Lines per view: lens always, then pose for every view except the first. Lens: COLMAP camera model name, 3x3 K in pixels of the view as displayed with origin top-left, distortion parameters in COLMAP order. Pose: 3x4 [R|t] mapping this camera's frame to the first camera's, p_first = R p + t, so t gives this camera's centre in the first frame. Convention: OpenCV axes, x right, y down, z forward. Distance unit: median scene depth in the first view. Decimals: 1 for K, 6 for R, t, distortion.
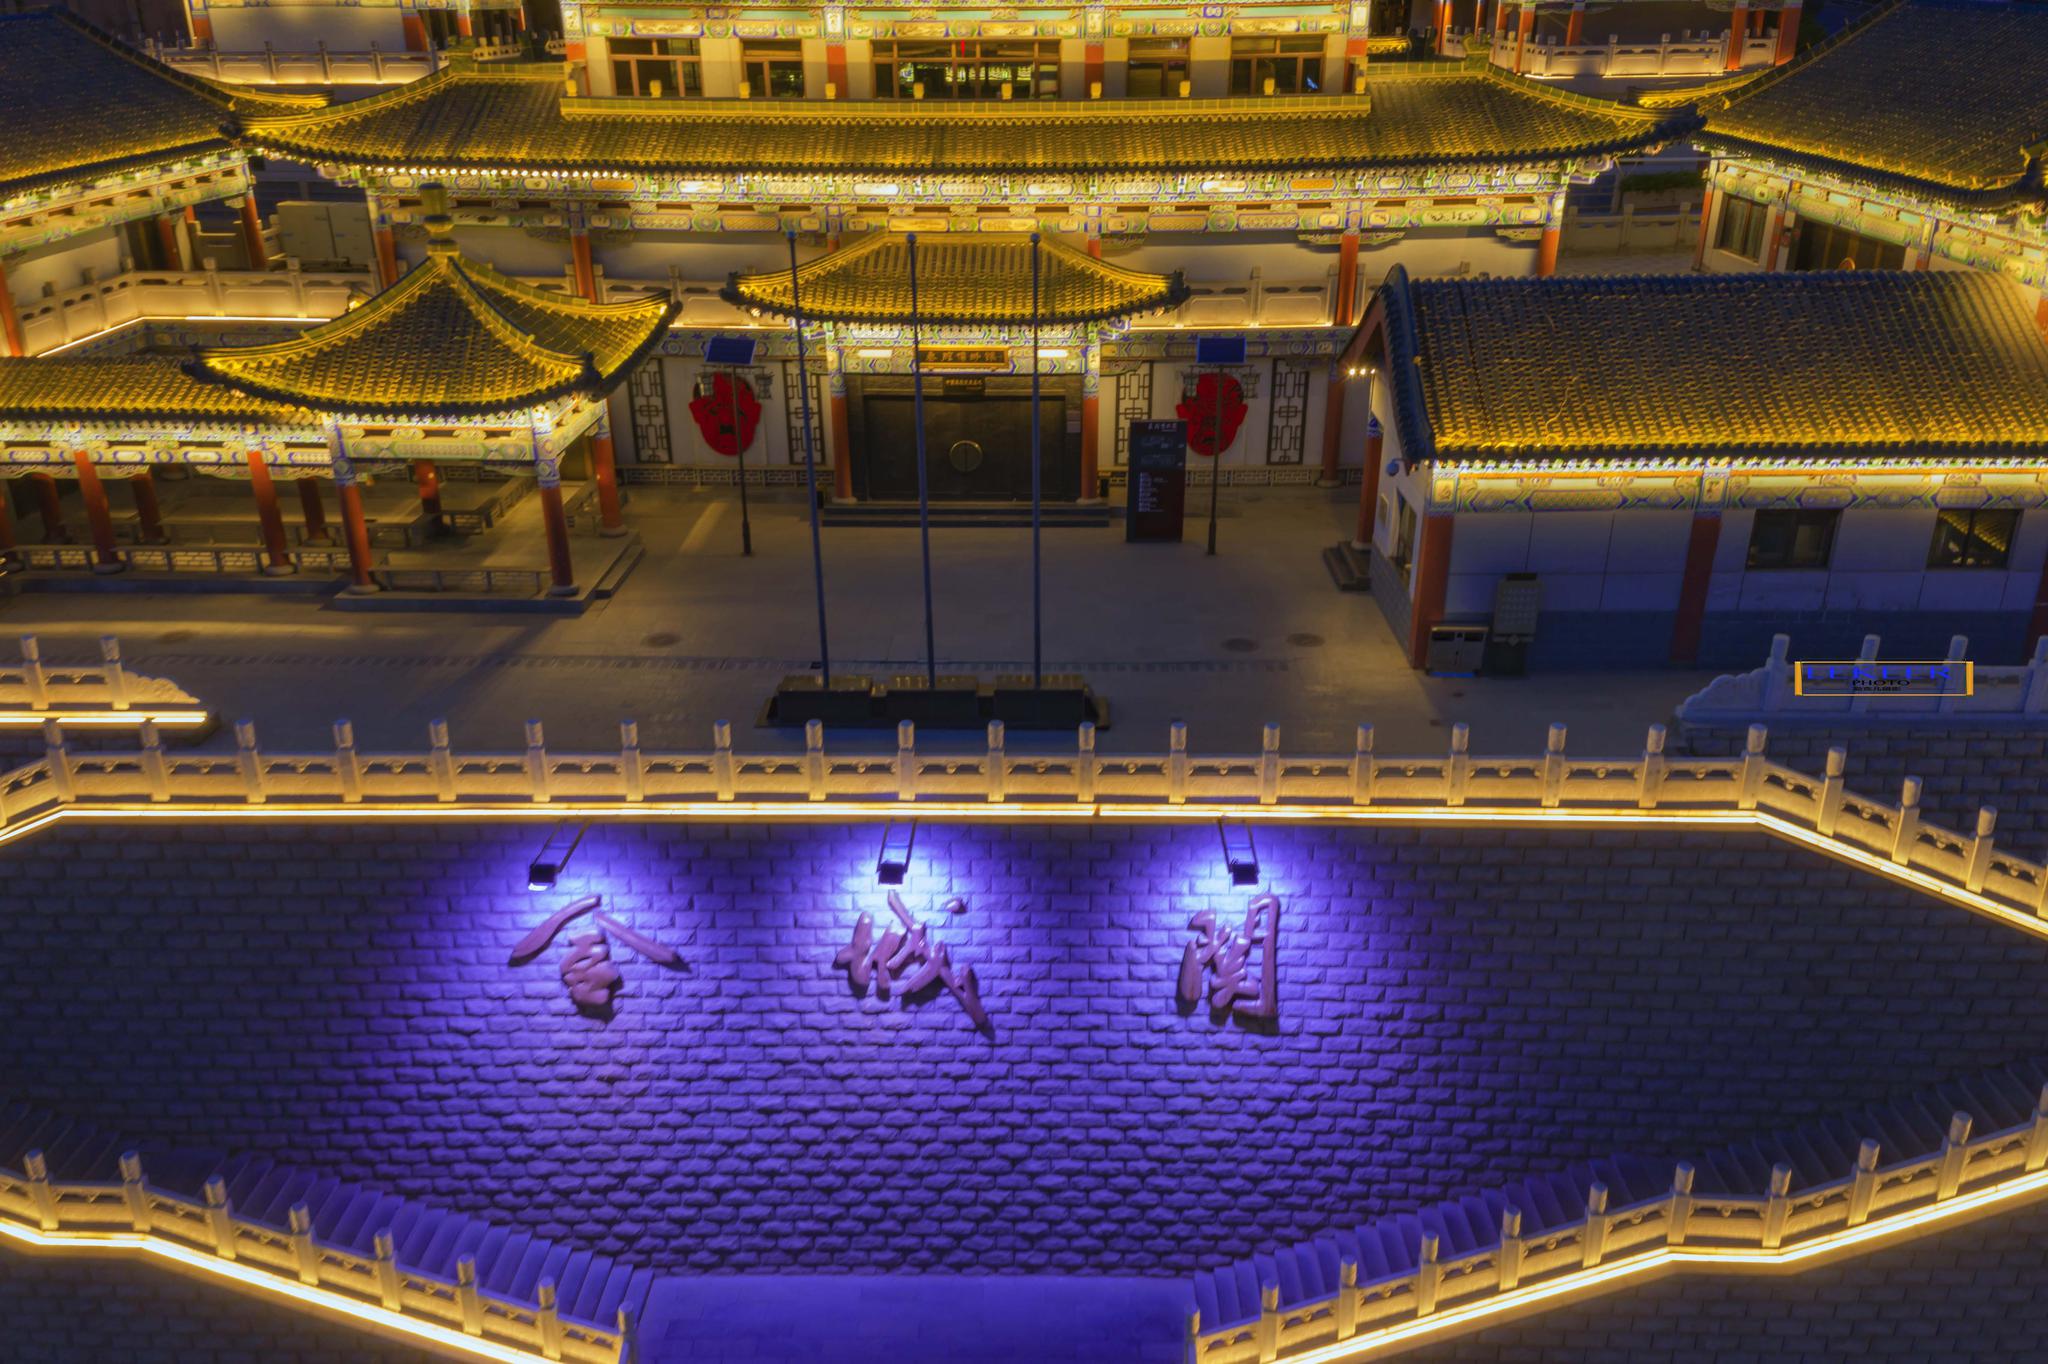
lens RADIAL K [[1642.2, 0, 1024.0], [0, 1642.2, 682.0], [0, 0, 1]] dist [-0.000472, -0.005711]
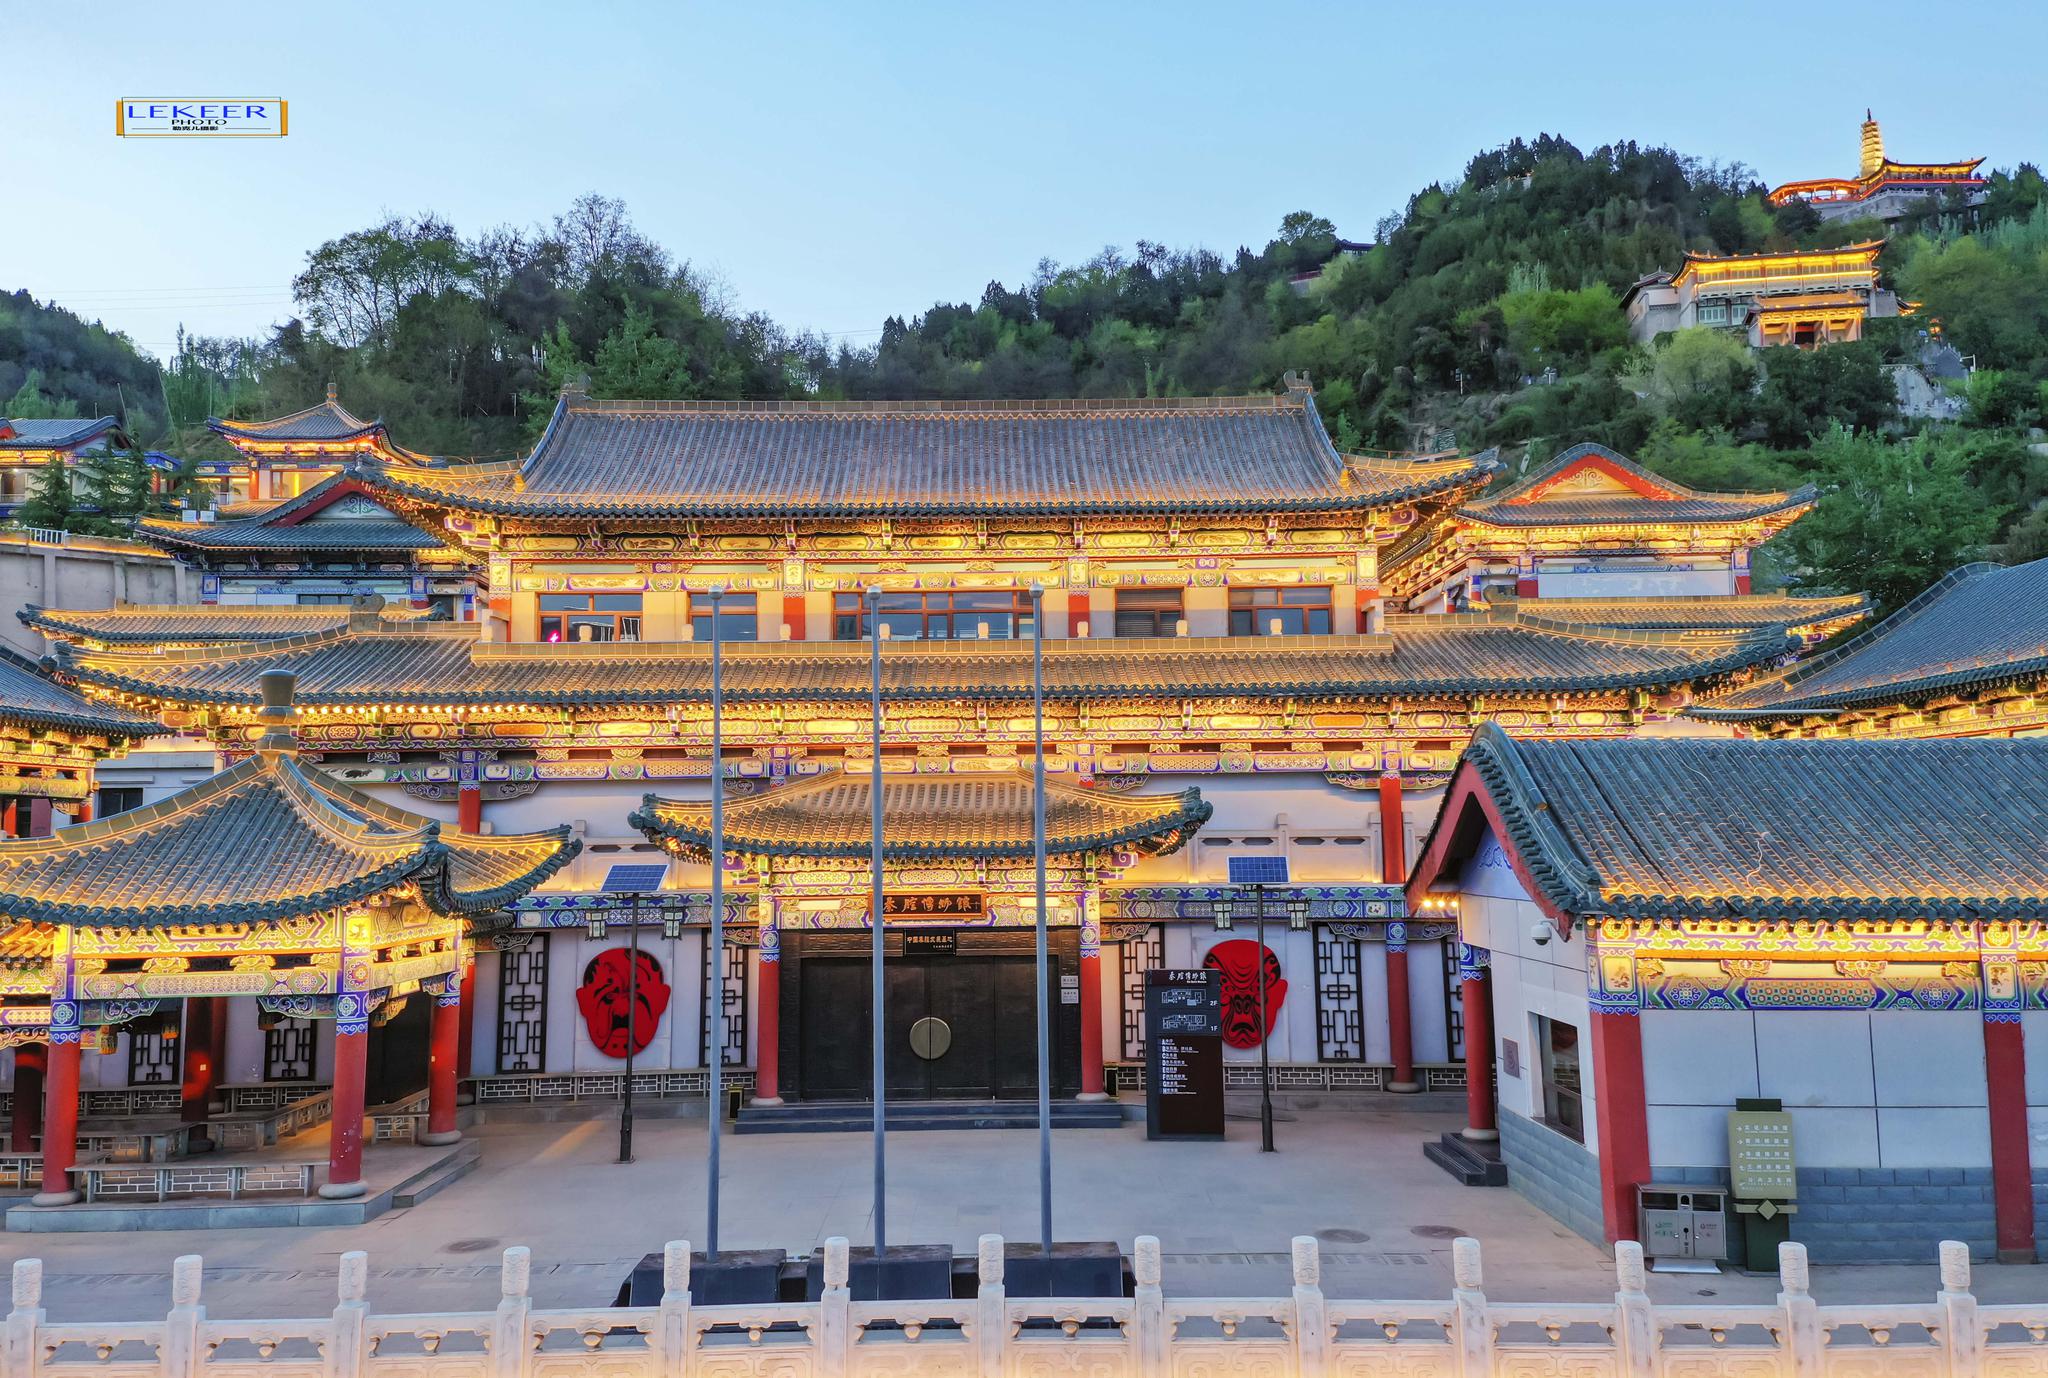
lens RADIAL K [[1554.3, 0, 1000.6], [0, 1554.3, 685.6], [0, 0, 1]] dist [0.195326, -0.265803]
pose [[0.999784, 0.002648, 0.020601, -0.018232], [0.008403, 0.855489, -0.517753, 0.103974], [-0.018995, 0.517815, 0.855282, 0.287815]]
